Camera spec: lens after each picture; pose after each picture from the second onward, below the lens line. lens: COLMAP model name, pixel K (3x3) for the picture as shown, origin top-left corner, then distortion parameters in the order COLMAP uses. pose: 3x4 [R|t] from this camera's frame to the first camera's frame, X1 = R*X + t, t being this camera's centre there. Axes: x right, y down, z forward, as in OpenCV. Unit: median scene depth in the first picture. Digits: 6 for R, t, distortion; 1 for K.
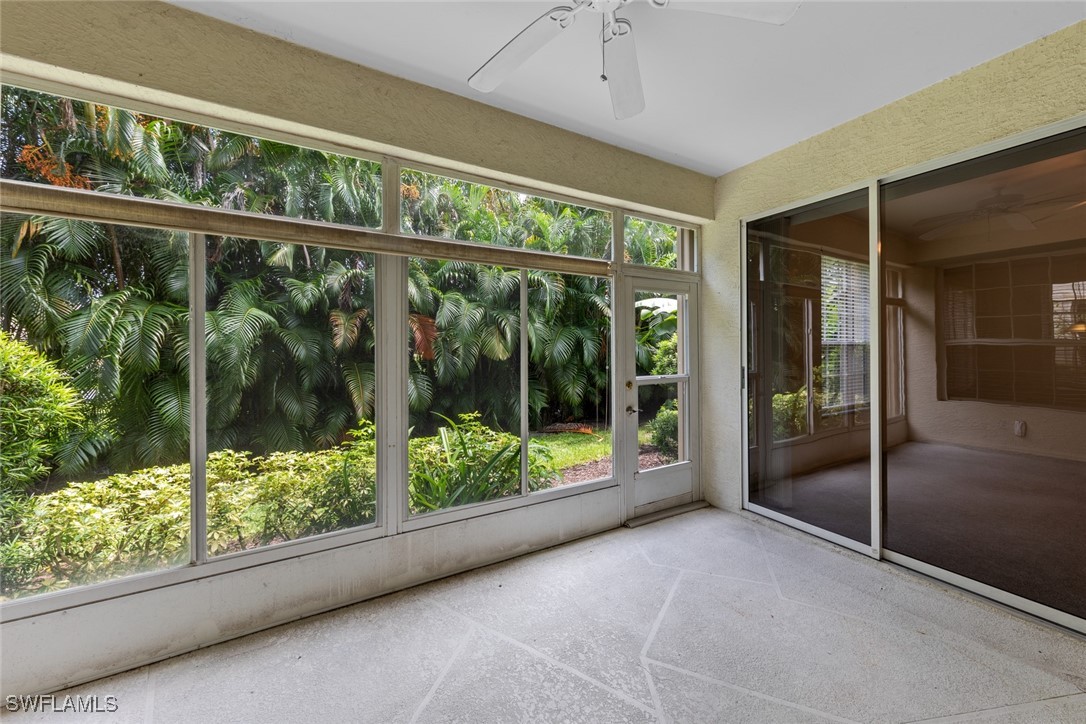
lens RADIAL K [[395.0, 0, 542.9], [0, 395.0, 349.1], [0, 0, 1]] dist [0.003477, 0.000030]
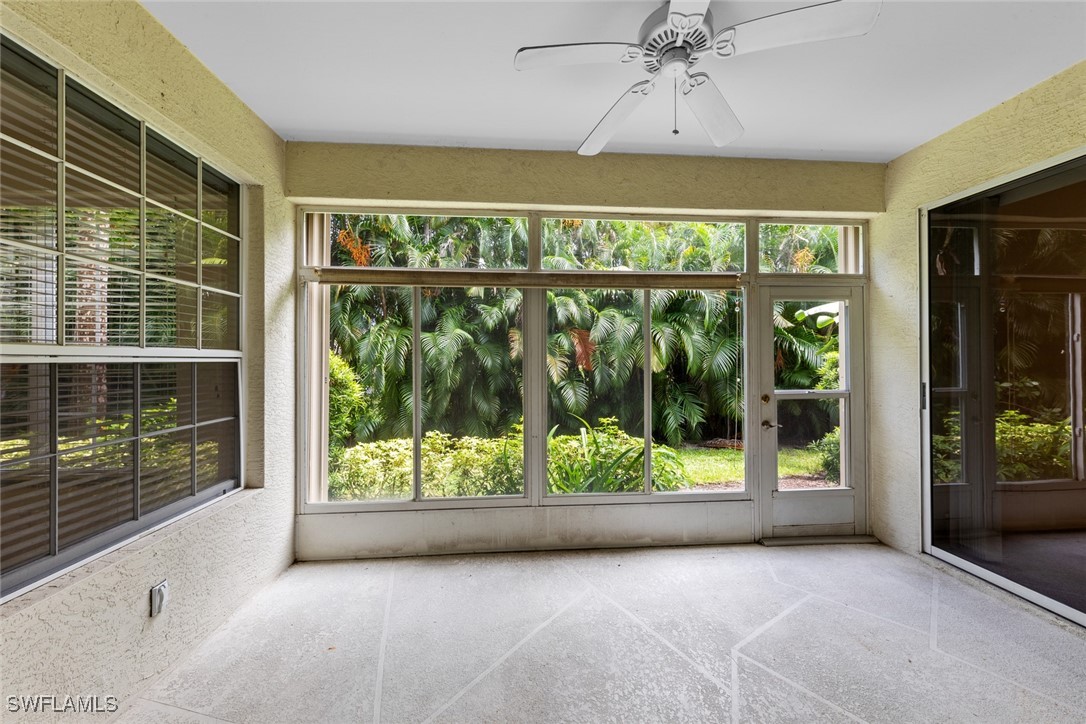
lens RADIAL K [[395.0, 0, 544.0], [0, 395.0, 361.3], [0, 0, 1]] dist [0.003477, 0.000030]
pose [[0.904546, 0.003088, -0.426366, 0.139513], [-0.002426, 0.999995, 0.002095, -0.001260], [0.426370, -0.000860, 0.904548, -0.106921]]
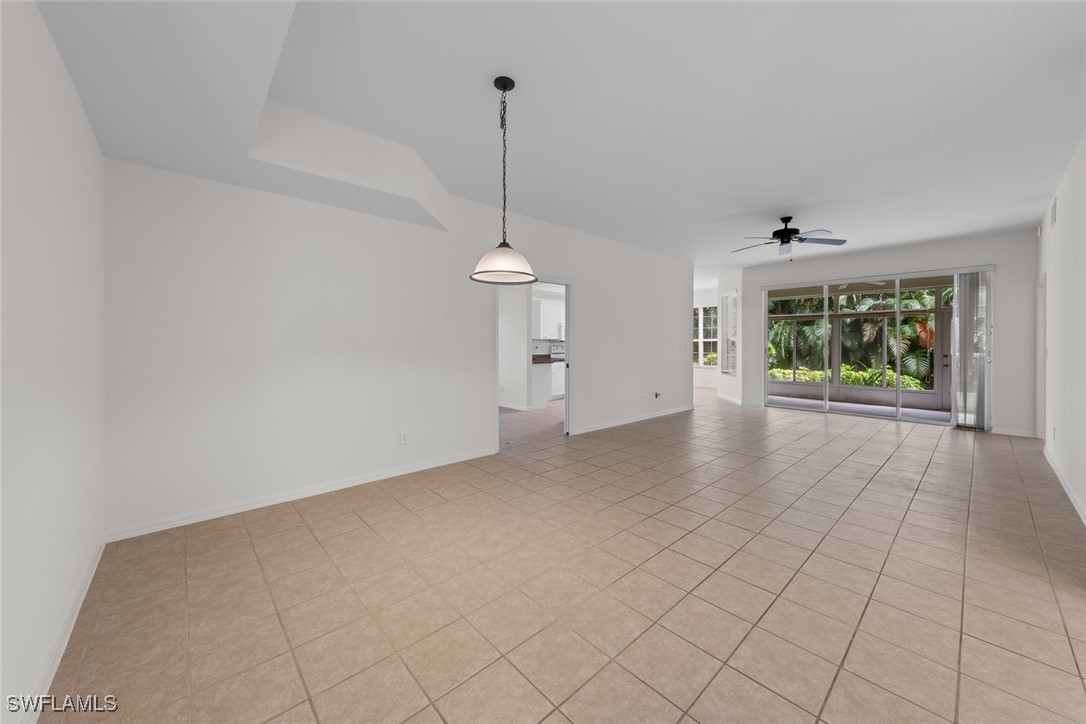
lens RADIAL K [[395.0, 0, 554.4], [0, 395.0, 343.9], [0, 0, 1]] dist [0.003477, 0.000030]
pose [[0.233036, 0.006453, -0.972447, 1.706172], [0.002081, 0.999972, 0.007134, -0.016822], [0.972466, -0.003686, 0.233016, -1.610615]]
